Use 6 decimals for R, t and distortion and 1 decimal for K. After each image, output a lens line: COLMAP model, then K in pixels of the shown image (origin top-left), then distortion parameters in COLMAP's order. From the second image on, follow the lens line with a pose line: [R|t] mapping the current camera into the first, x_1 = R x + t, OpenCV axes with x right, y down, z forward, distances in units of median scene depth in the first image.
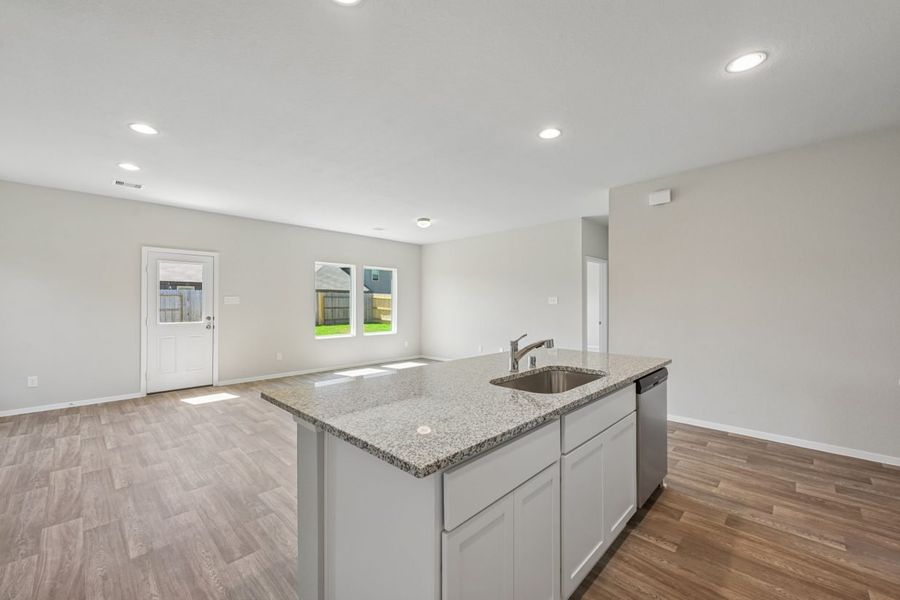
lens RADIAL K [[356.2, 0, 450.0], [0, 356.2, 301.4], [0, 0, 1]] dist [0.000831, -0.000162]
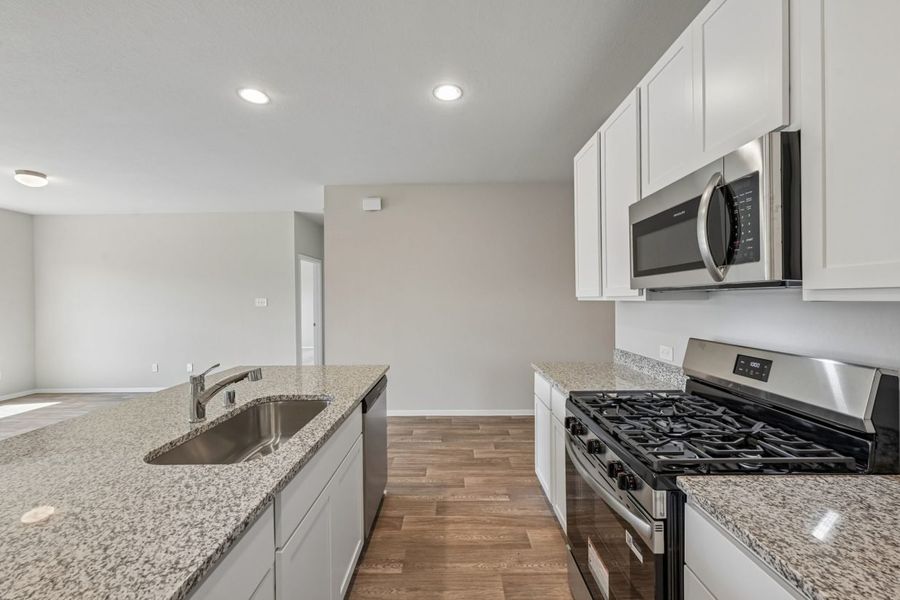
lens RADIAL K [[356.2, 0, 450.0], [0, 356.2, 301.4], [0, 0, 1]] dist [0.000831, -0.000162]
pose [[0.719295, -0.010953, 0.694619, 0.053874], [0.007311, 0.999940, 0.008197, -0.027664], [-0.694667, -0.000818, 0.719331, 0.178240]]
